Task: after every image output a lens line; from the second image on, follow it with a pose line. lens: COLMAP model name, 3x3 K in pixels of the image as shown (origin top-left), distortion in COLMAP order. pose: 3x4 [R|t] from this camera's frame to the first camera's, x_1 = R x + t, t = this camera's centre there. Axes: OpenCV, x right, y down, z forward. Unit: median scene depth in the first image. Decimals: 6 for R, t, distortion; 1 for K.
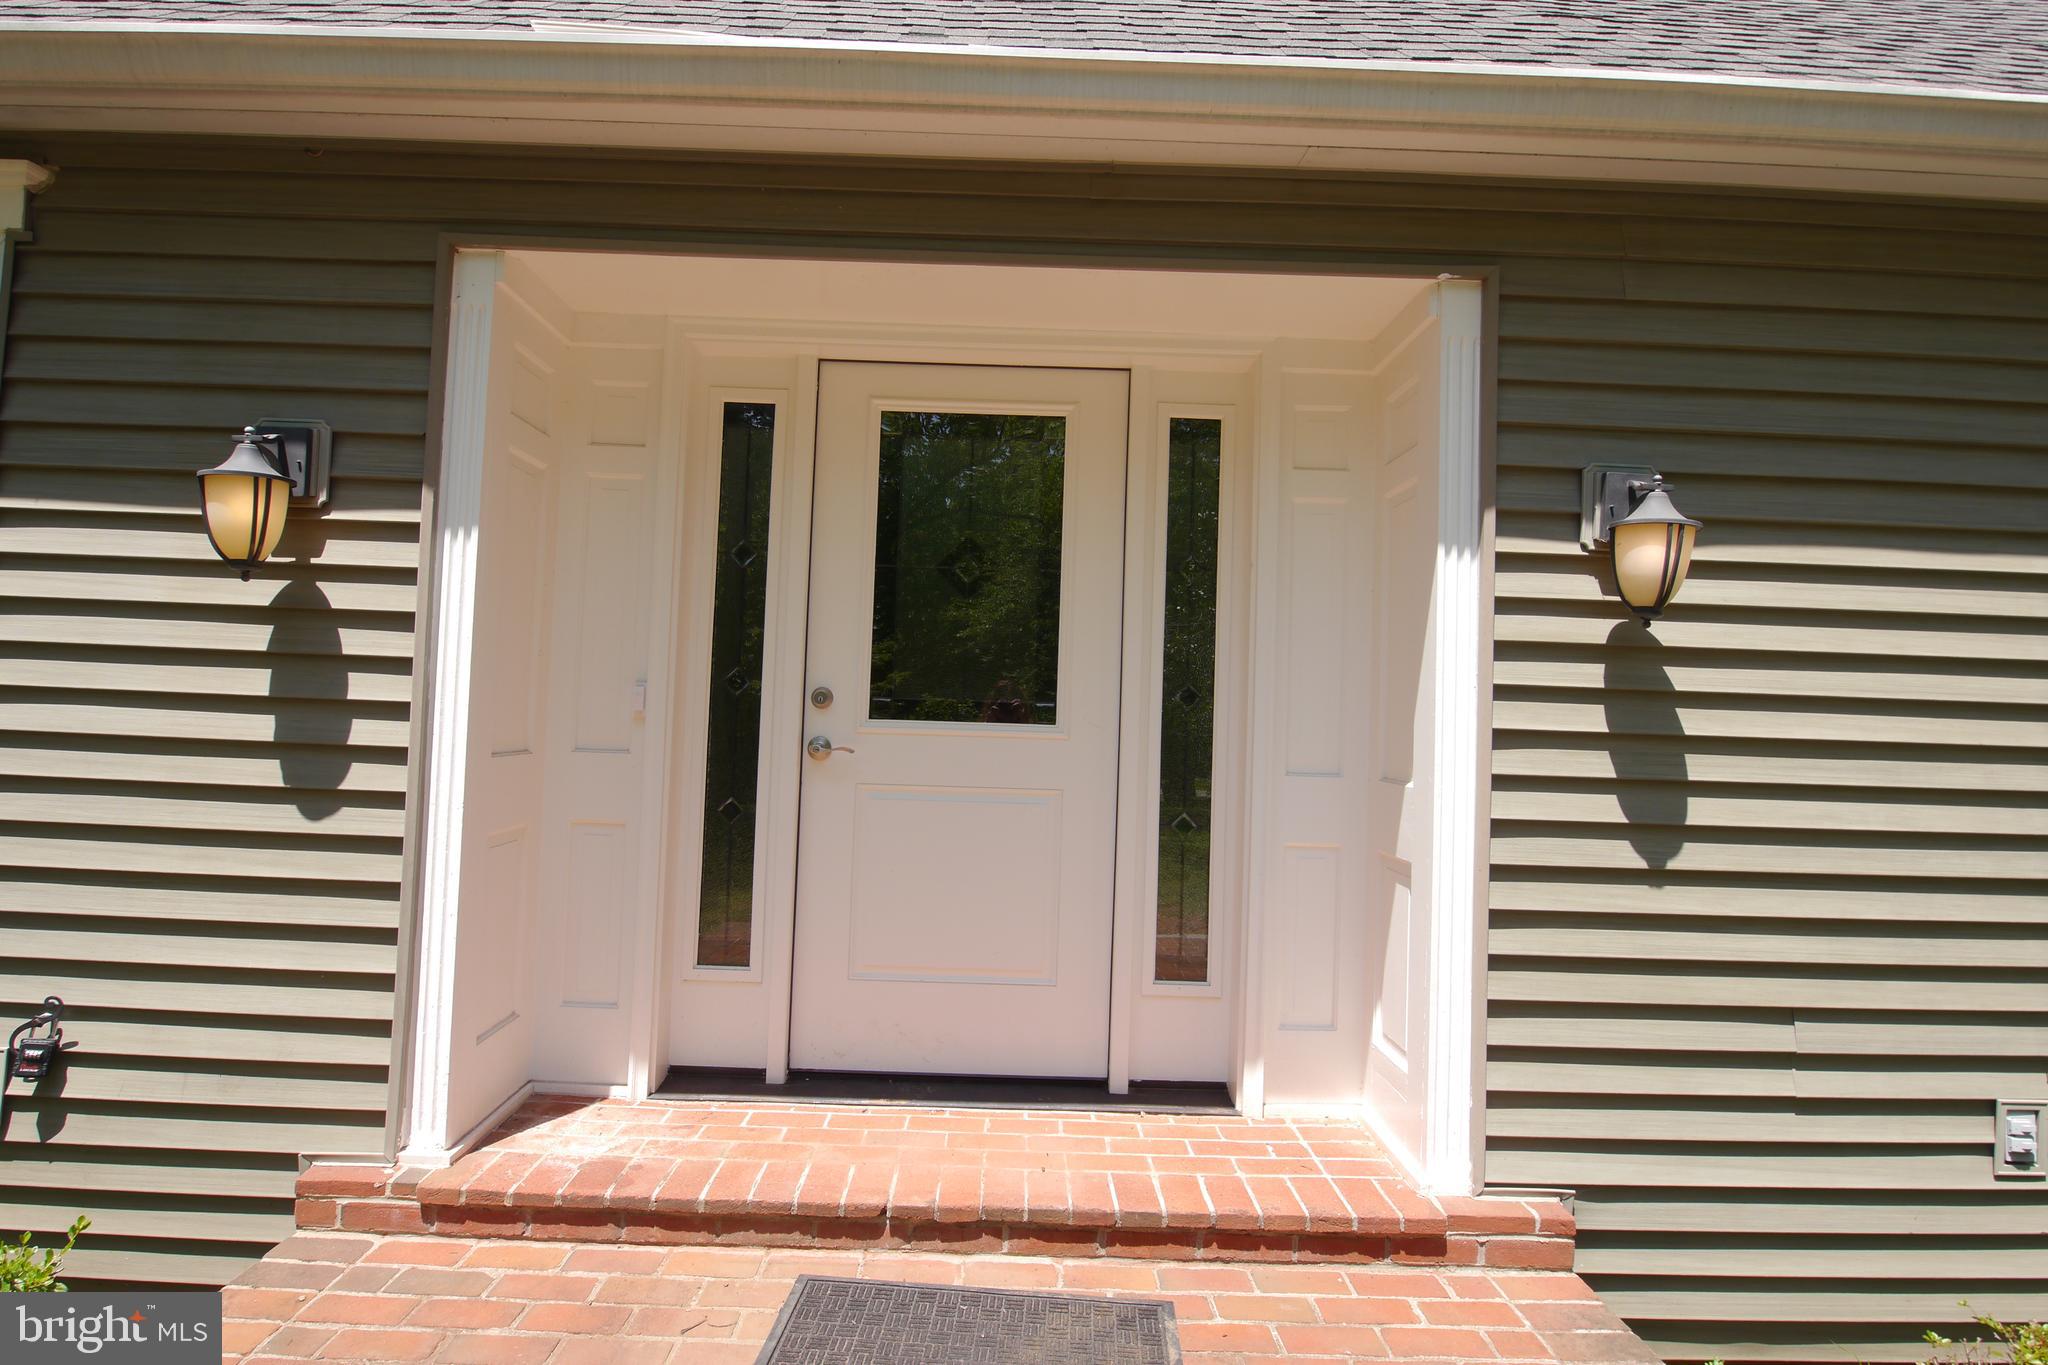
lens RADIAL K [[1060.3, 0, 1031.9], [0, 1060.3, 622.9], [0, 0, 1]] dist [0.000162, -0.012092]
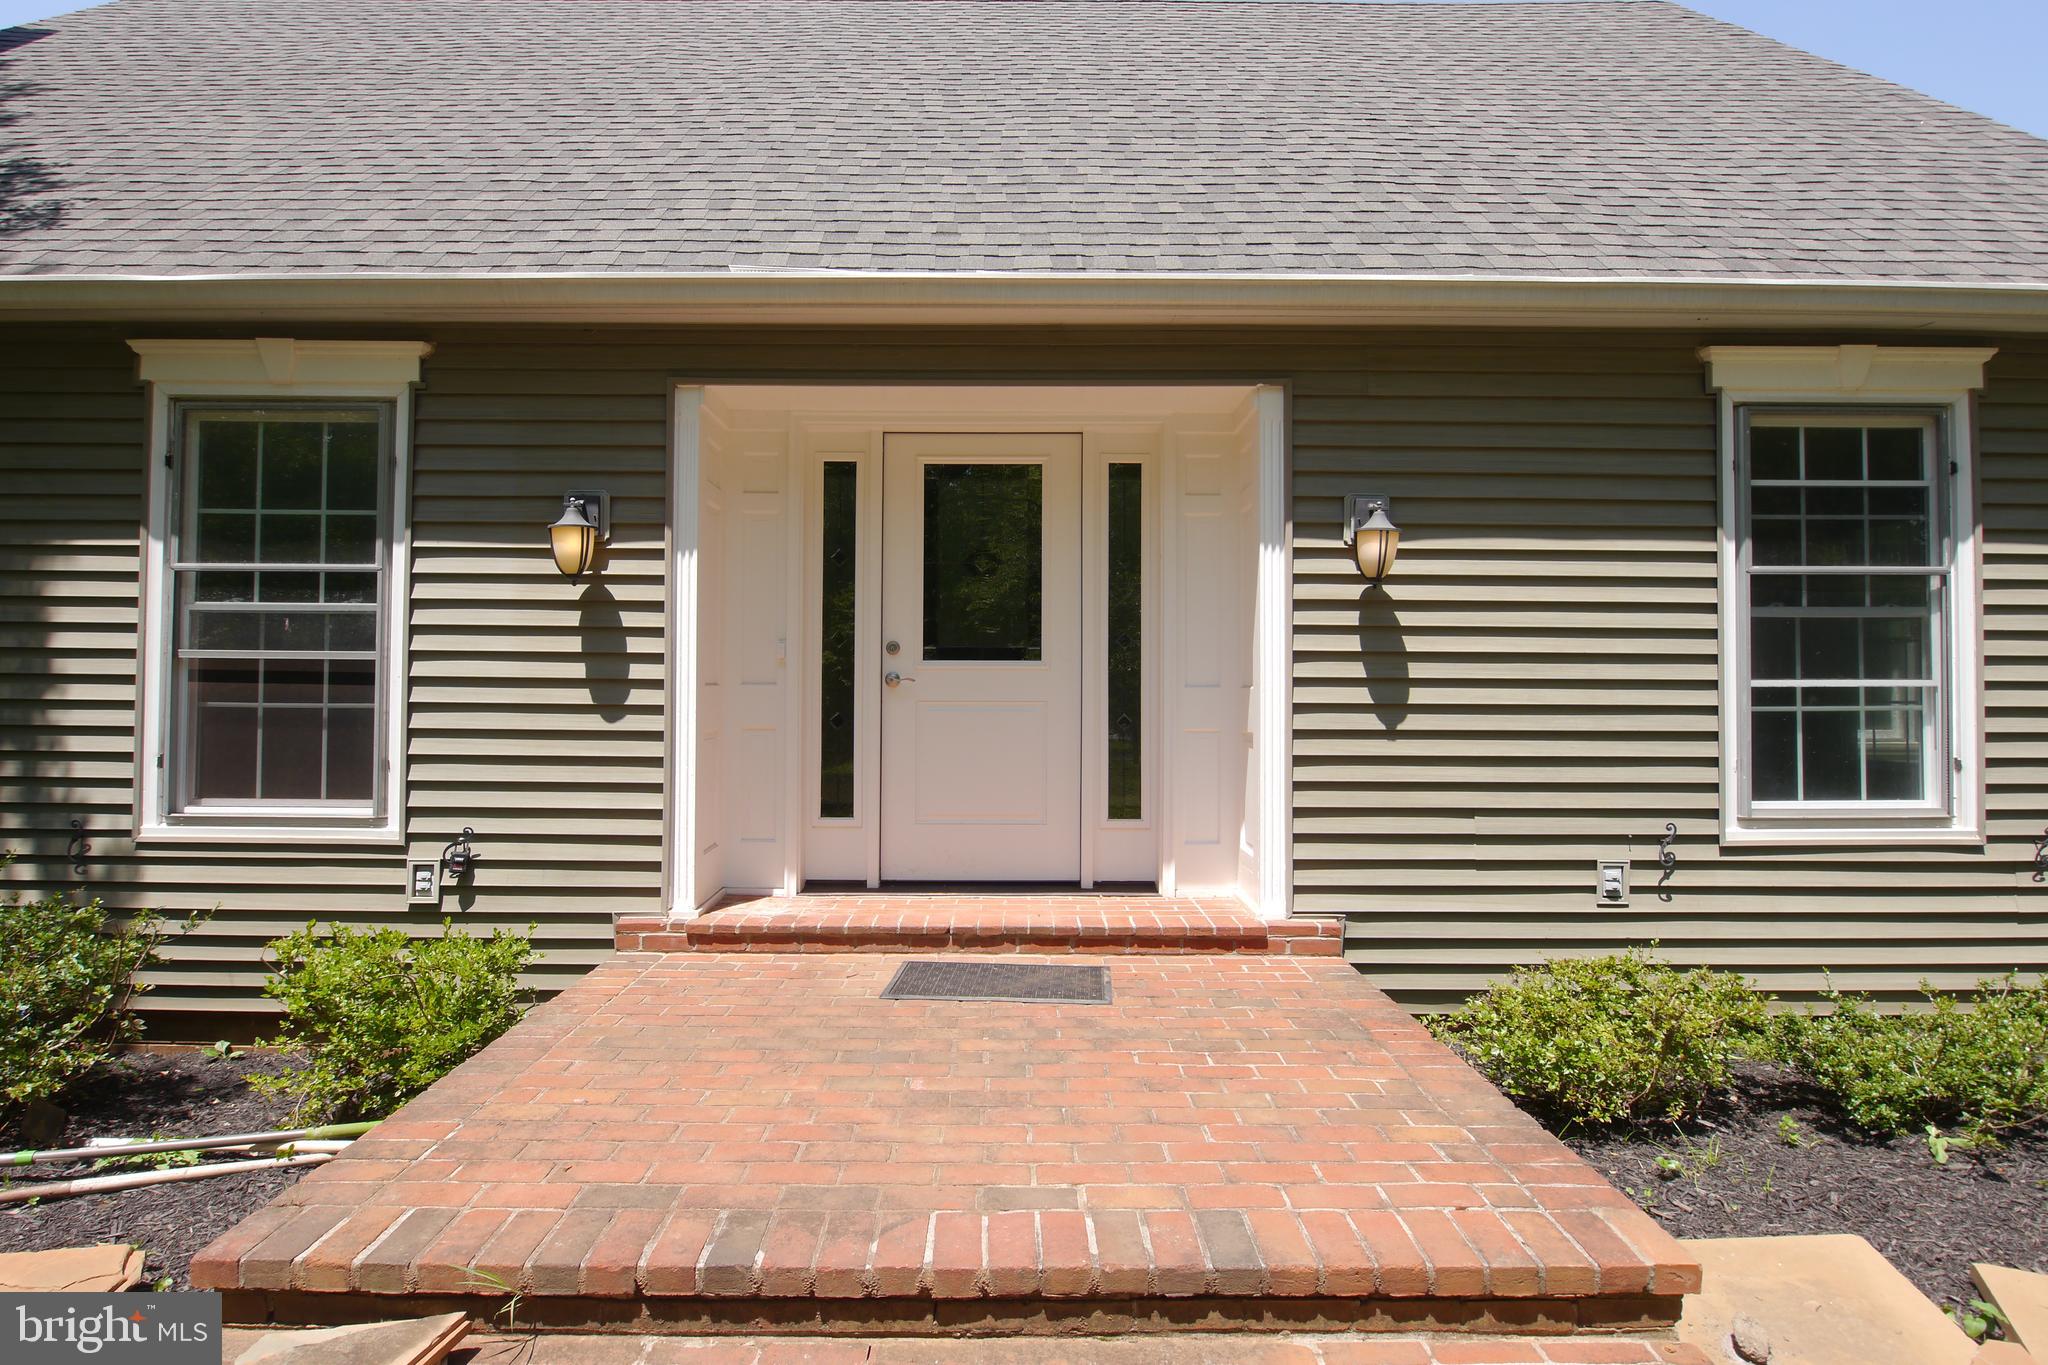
lens RADIAL K [[1060.3, 0, 1034.7], [0, 1060.3, 643.5], [0, 0, 1]] dist [0.000162, -0.012092]
pose [[0.999570, -0.029020, -0.004122, 0.024673], [0.029178, 0.998536, 0.045545, -0.001943], [0.002795, -0.045646, 0.998954, -0.713424]]
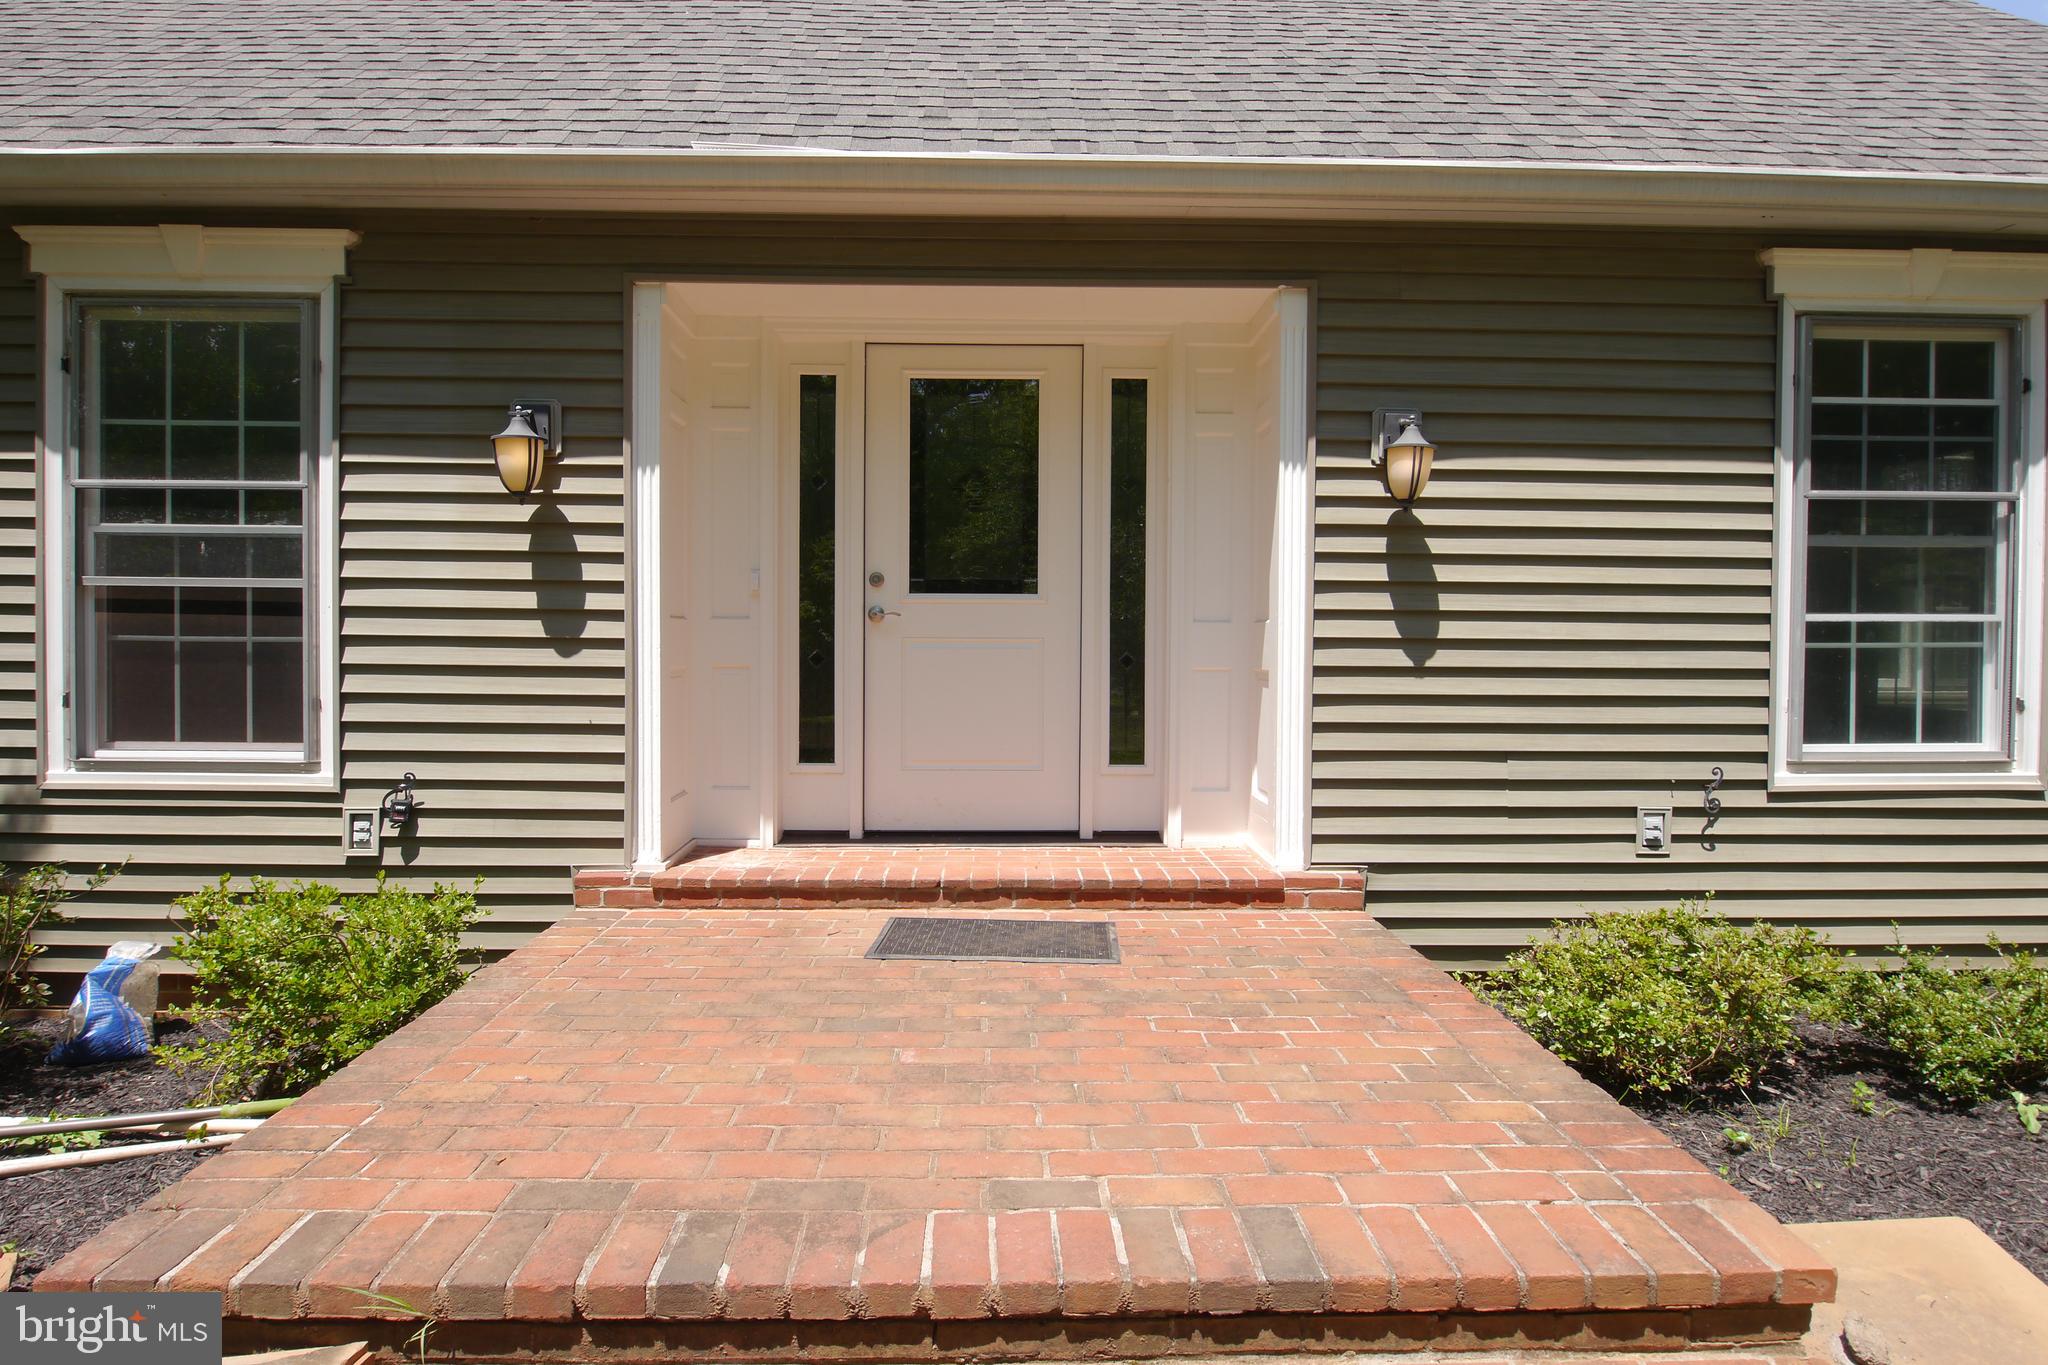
lens RADIAL K [[1060.3, 0, 1036.0], [0, 1060.3, 636.1], [0, 0, 1]] dist [0.000162, -0.012092]
pose [[0.999540, -0.027229, 0.013368, -0.001946], [0.026066, 0.996406, 0.080598, 0.044668], [-0.015514, -0.080213, 0.996657, -0.567992]]
